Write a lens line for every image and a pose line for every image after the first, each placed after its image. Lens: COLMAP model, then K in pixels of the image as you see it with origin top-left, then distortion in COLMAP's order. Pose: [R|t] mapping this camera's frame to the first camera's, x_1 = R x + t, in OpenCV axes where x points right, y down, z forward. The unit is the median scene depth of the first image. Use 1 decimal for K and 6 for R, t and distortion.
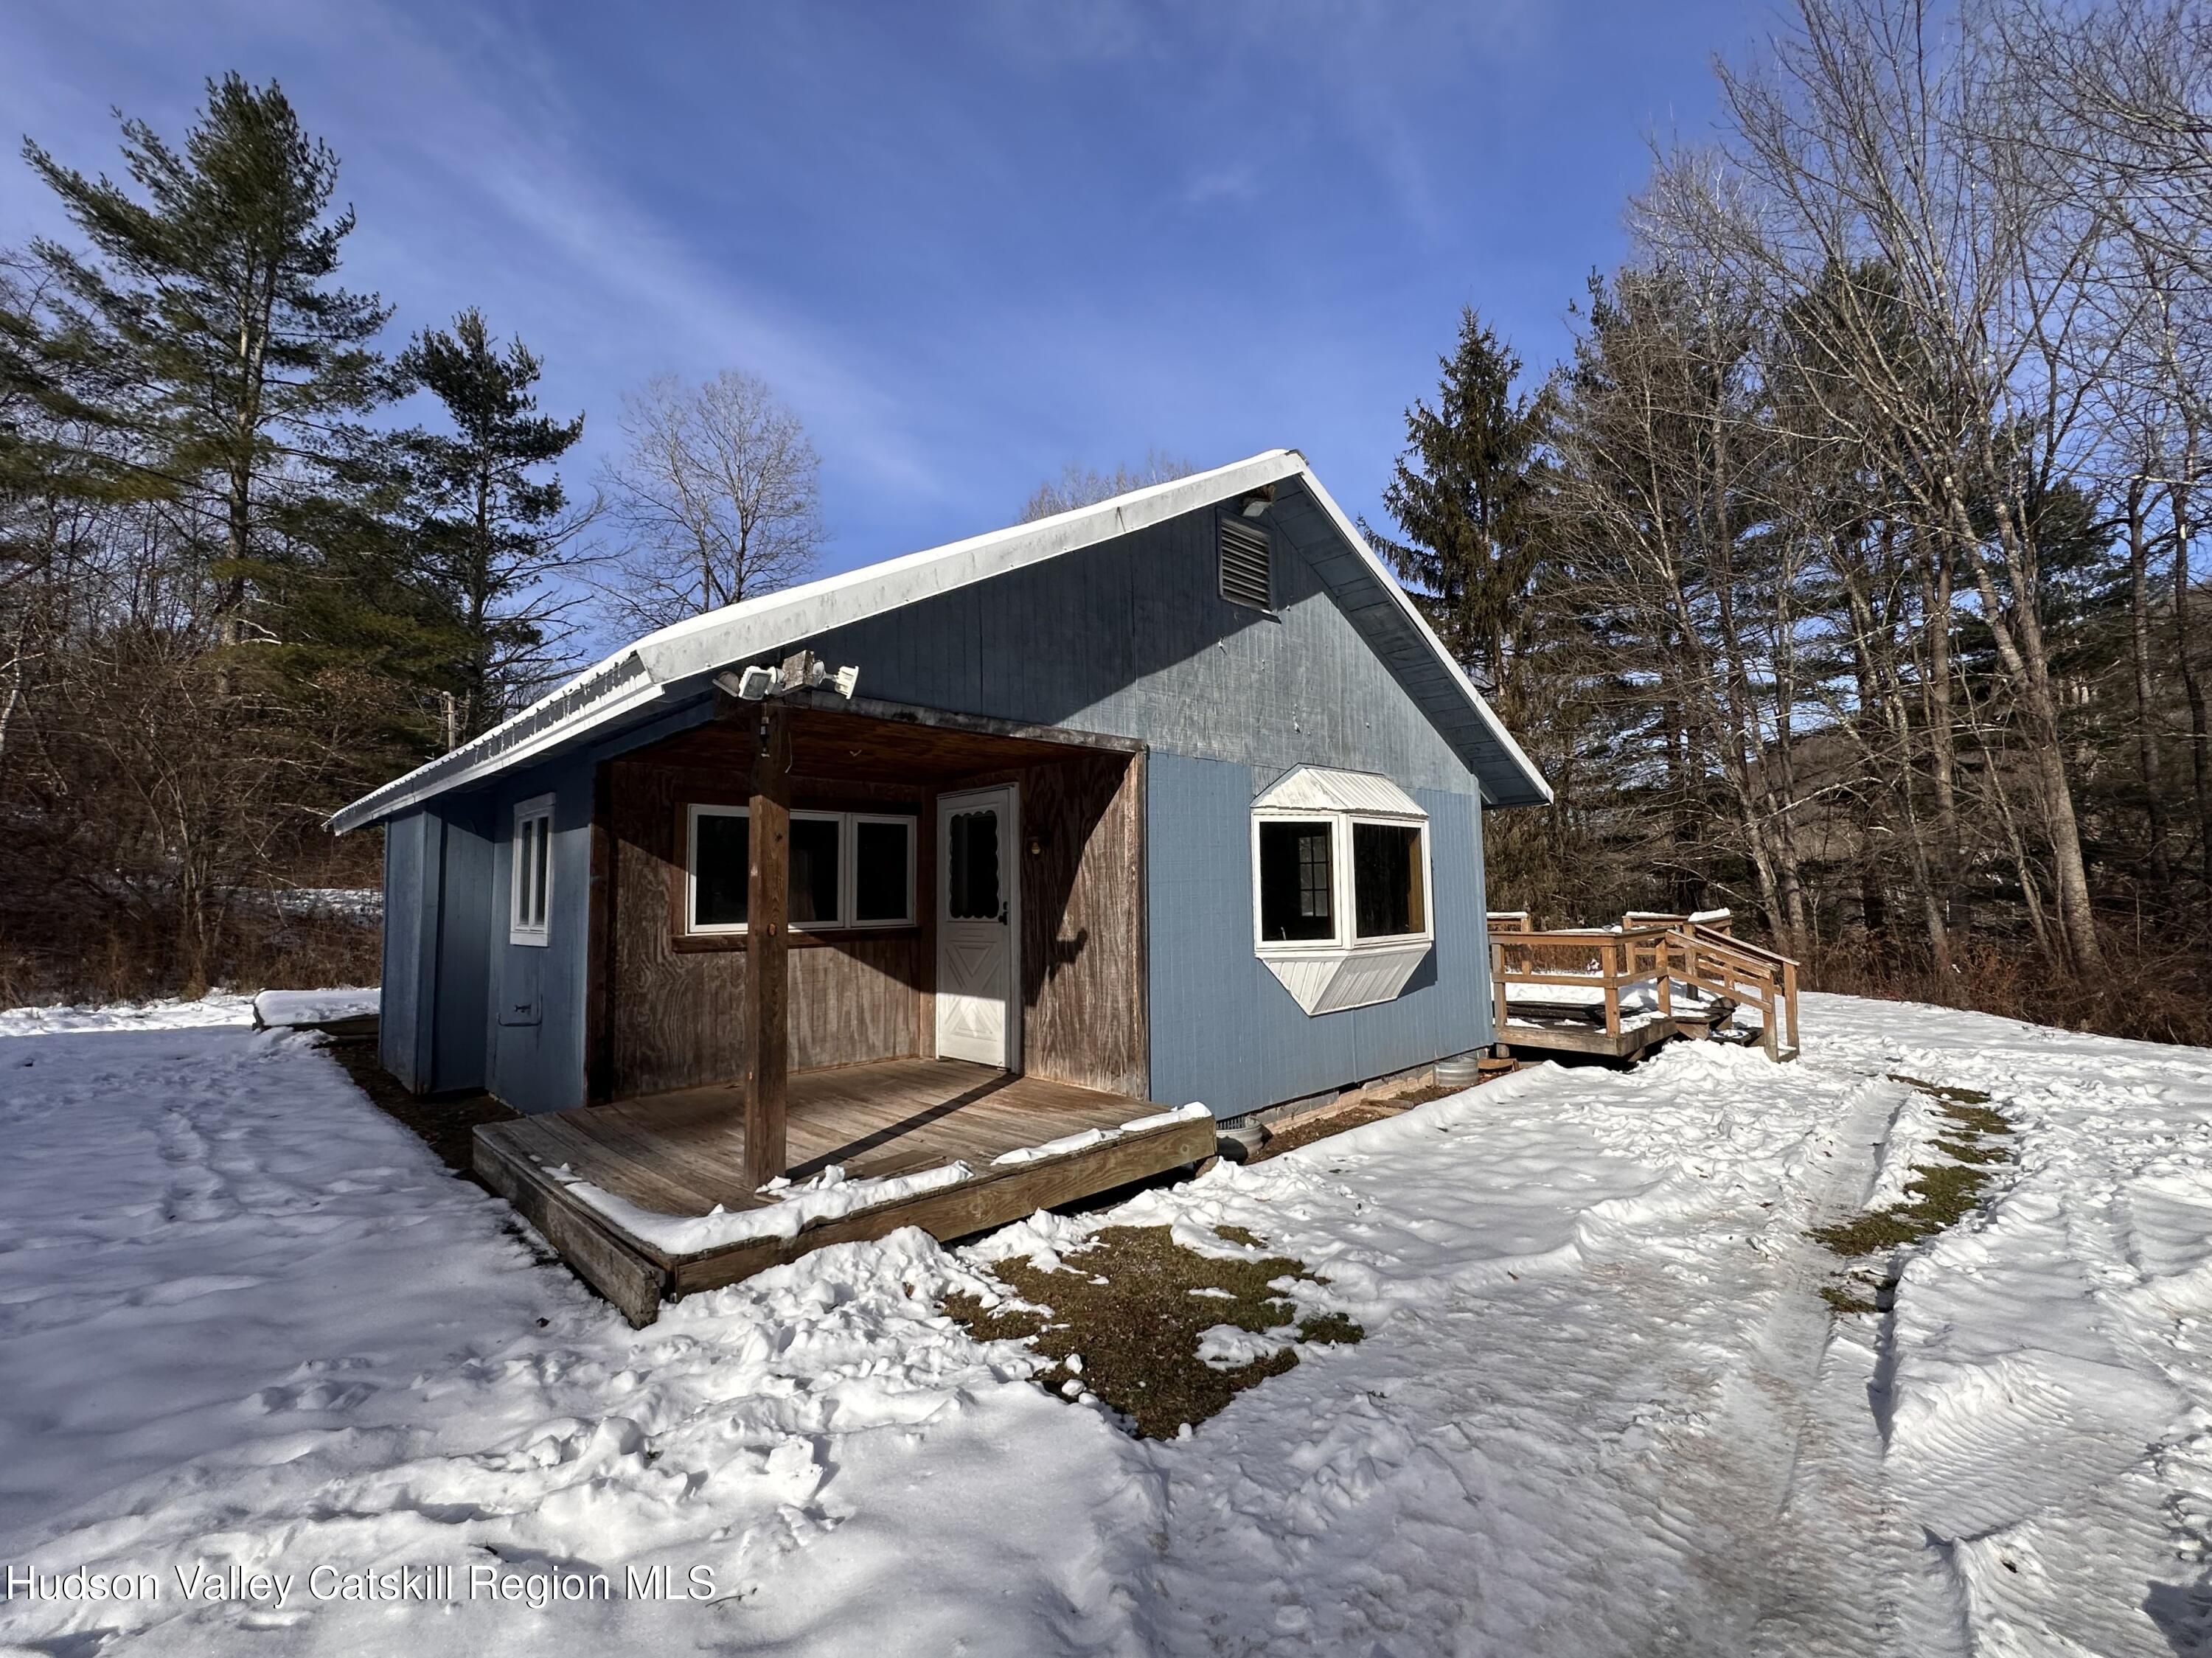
lens RADIAL K [[950.3, 0, 1106.0], [0, 950.3, 826.4], [0, 0, 1]] dist [-0.001003, 0.000374]
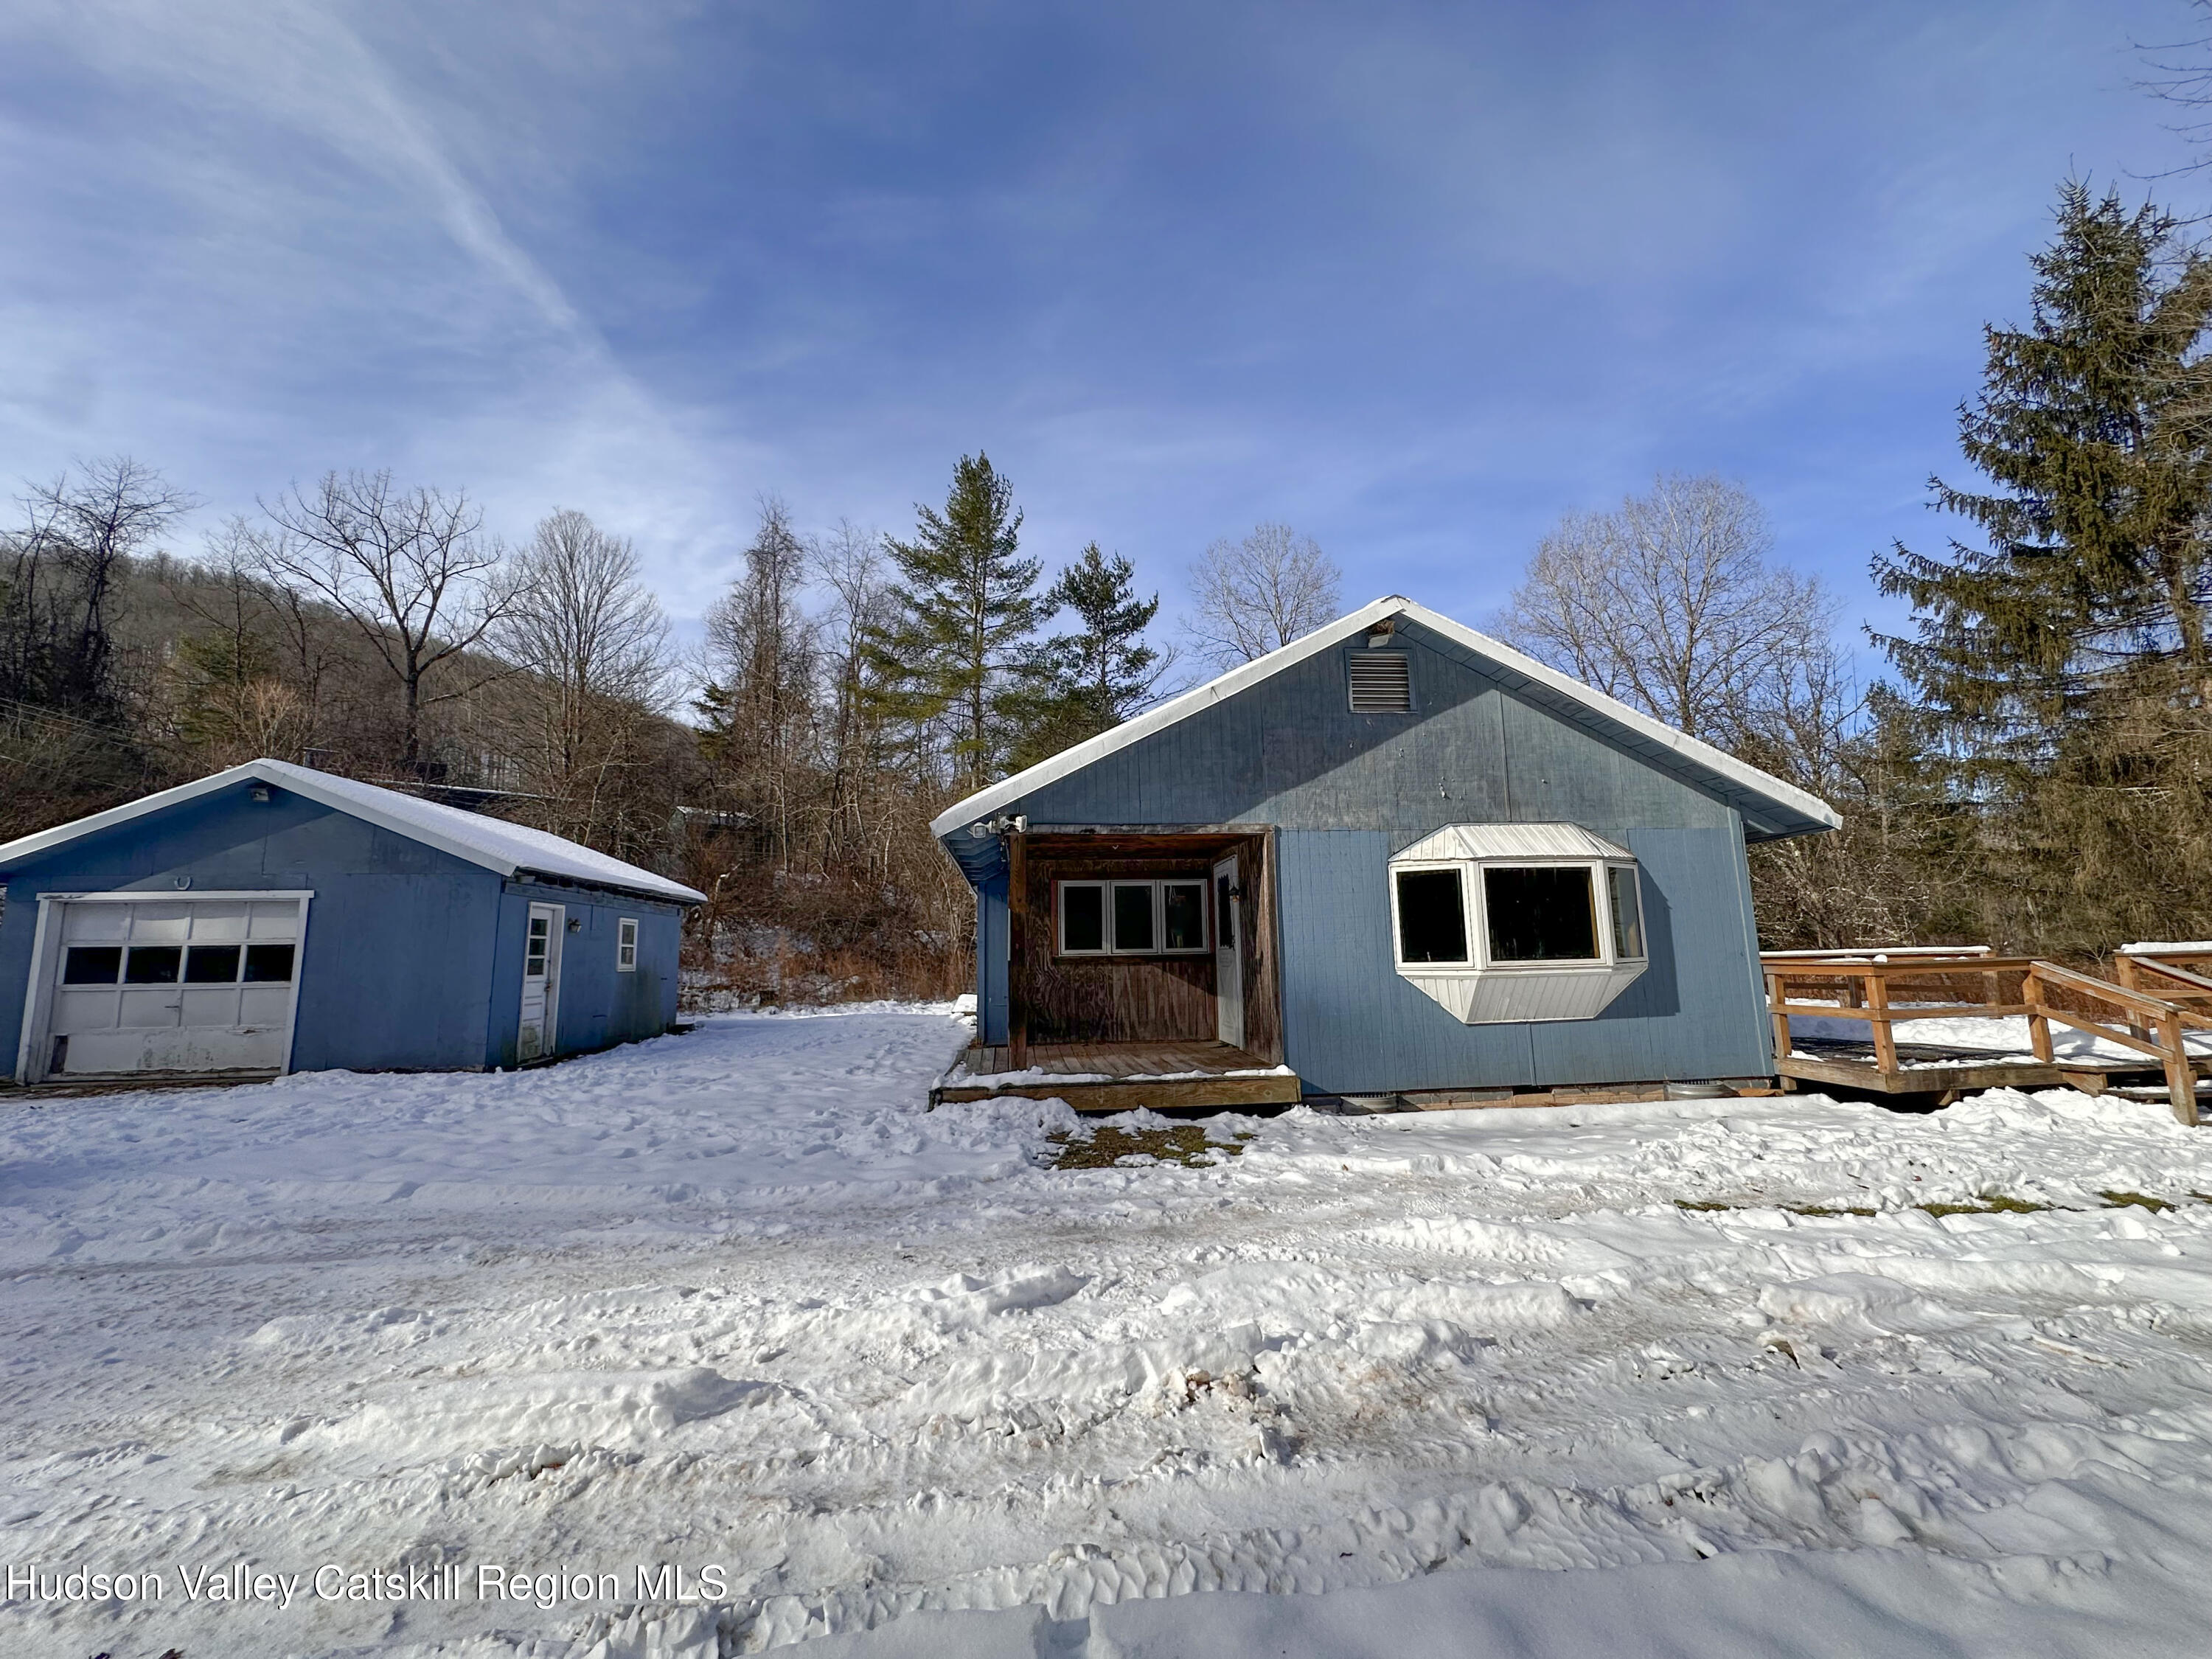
lens RADIAL K [[878.5, 0, 1102.3], [0, 878.5, 832.2], [0, 0, 1]] dist [-0.002382, -0.000431]
pose [[0.785573, -0.083939, -0.613049, 0.197235], [0.051538, 0.996190, -0.070358, 0.001576], [0.616619, 0.023676, 0.786905, -0.073270]]
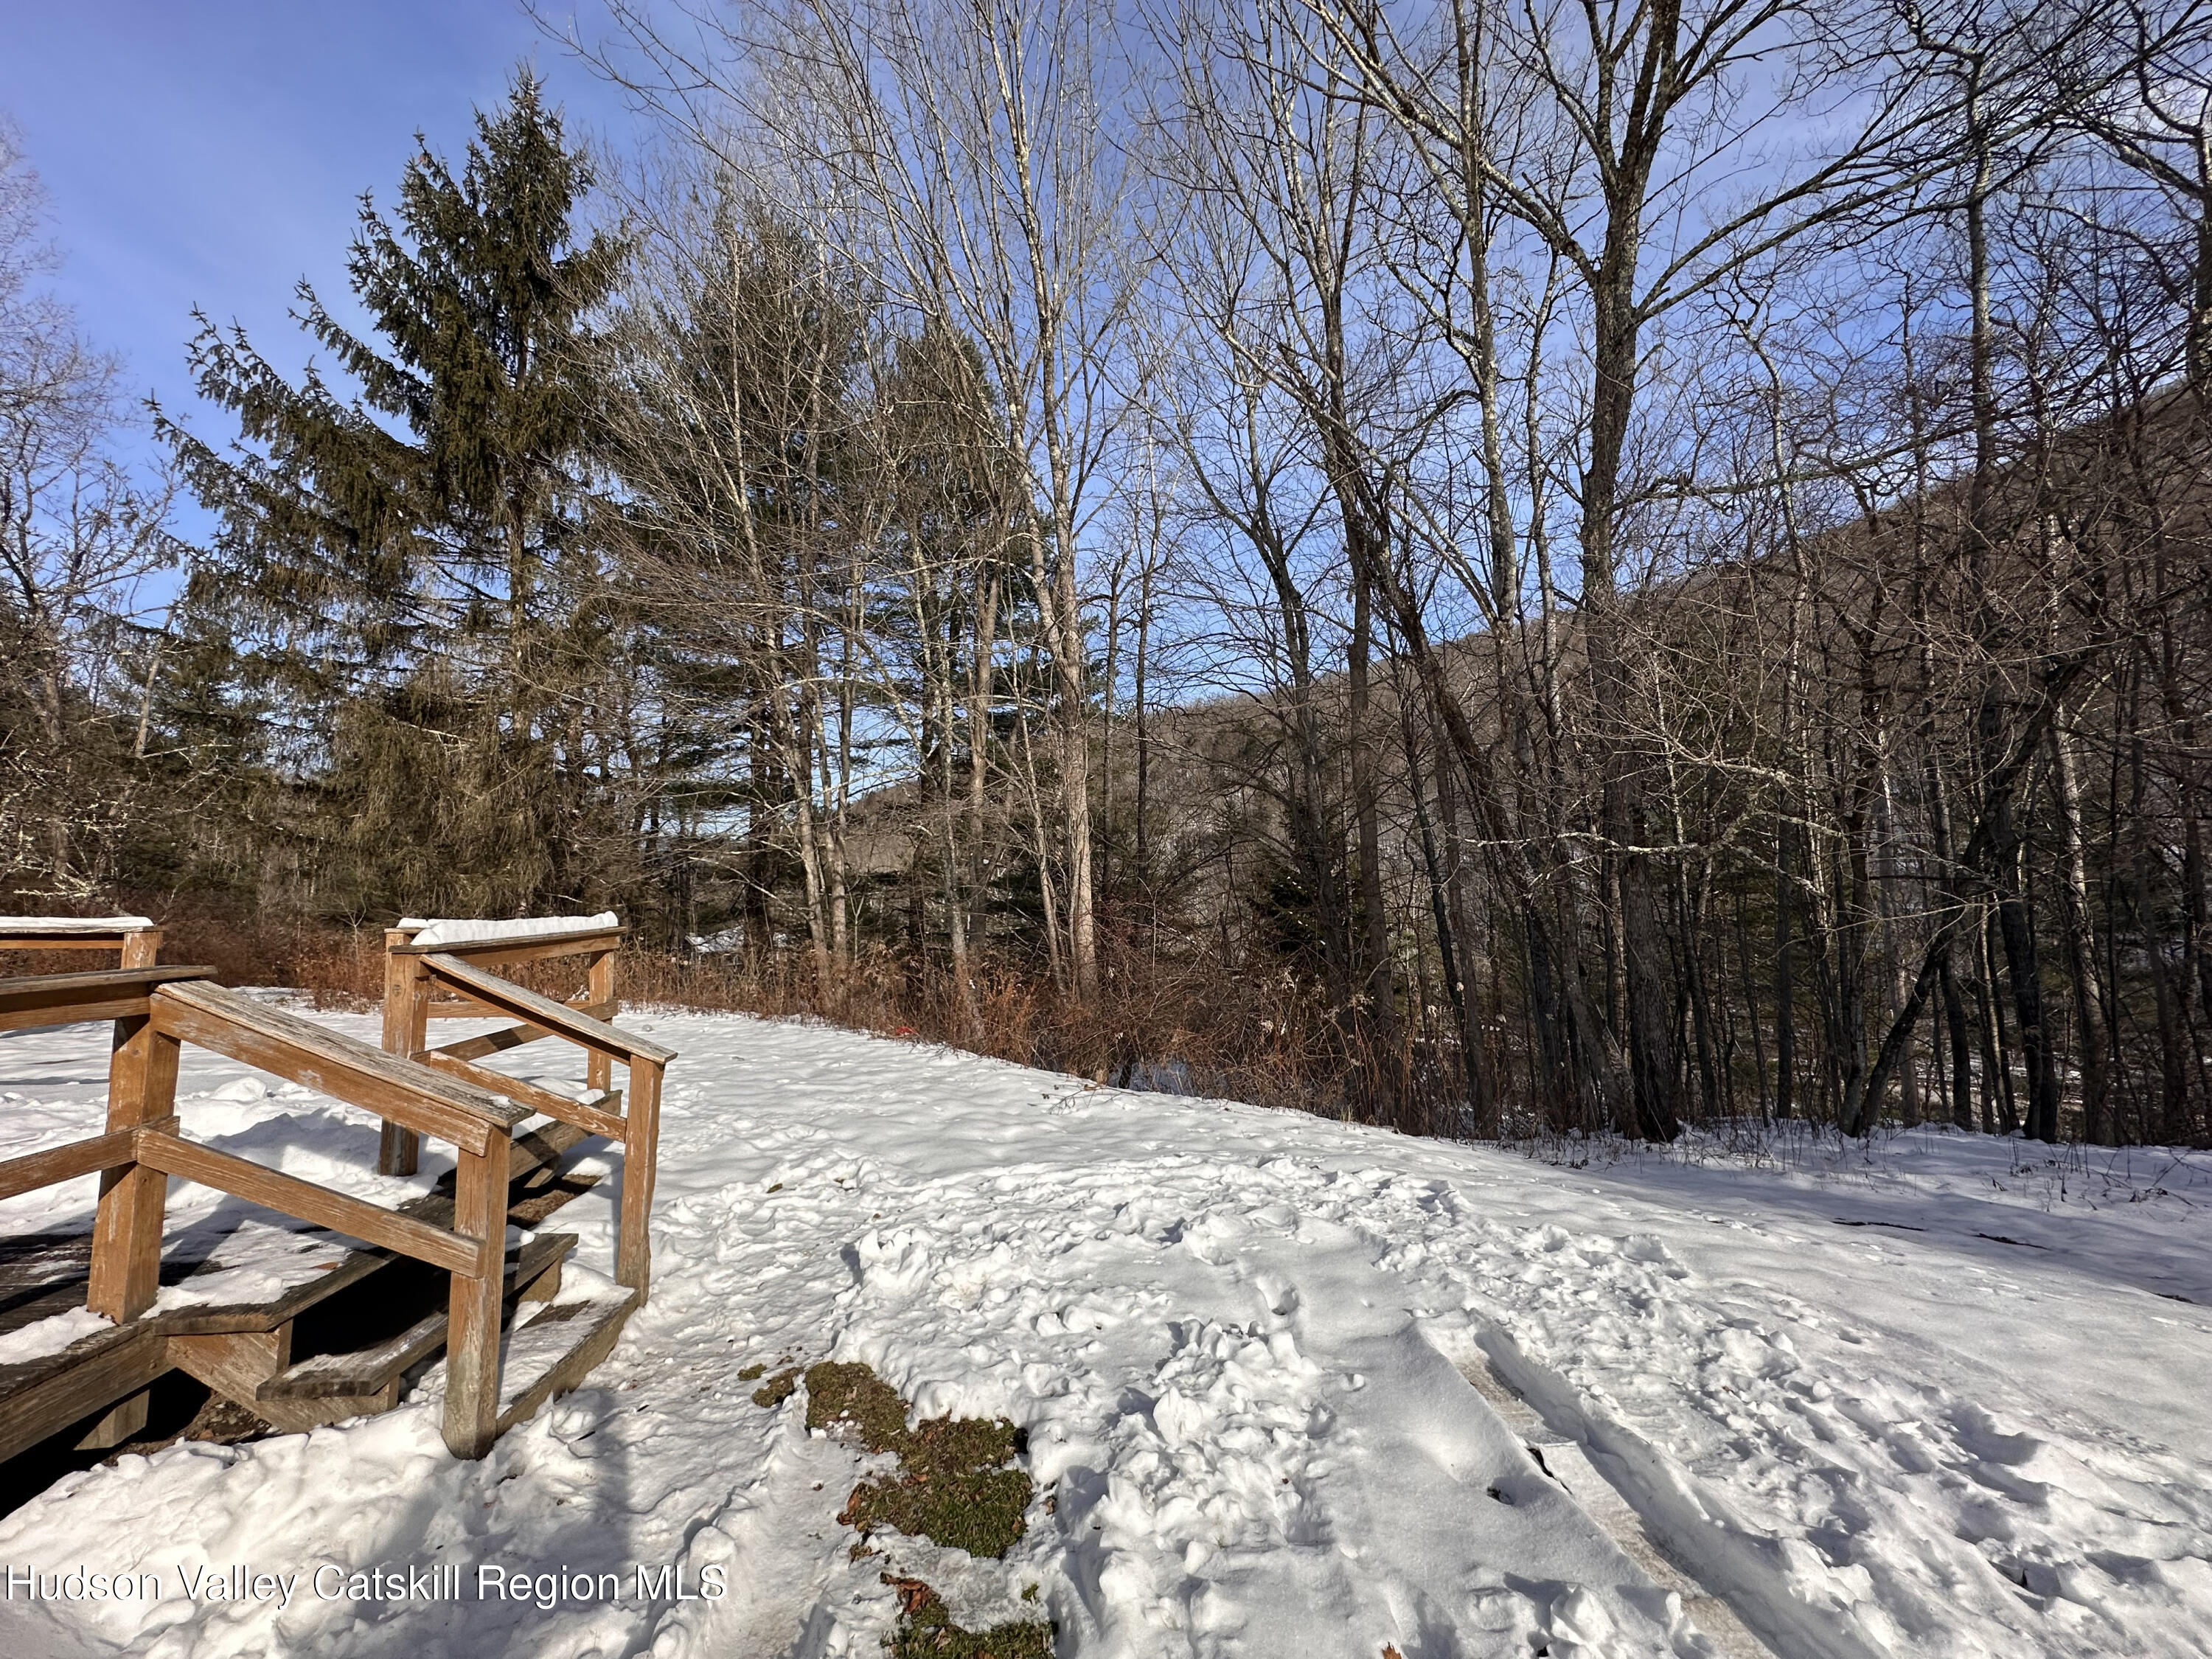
lens RADIAL K [[878.5, 0, 1117.2], [0, 878.5, 832.3], [0, 0, 1]] dist [-0.002382, -0.000431]
pose [[0.629178, 0.083835, 0.772727, 0.263949], [-0.075281, 0.996065, -0.046769, 0.026960], [-0.773607, -0.028745, 0.633013, 0.299736]]
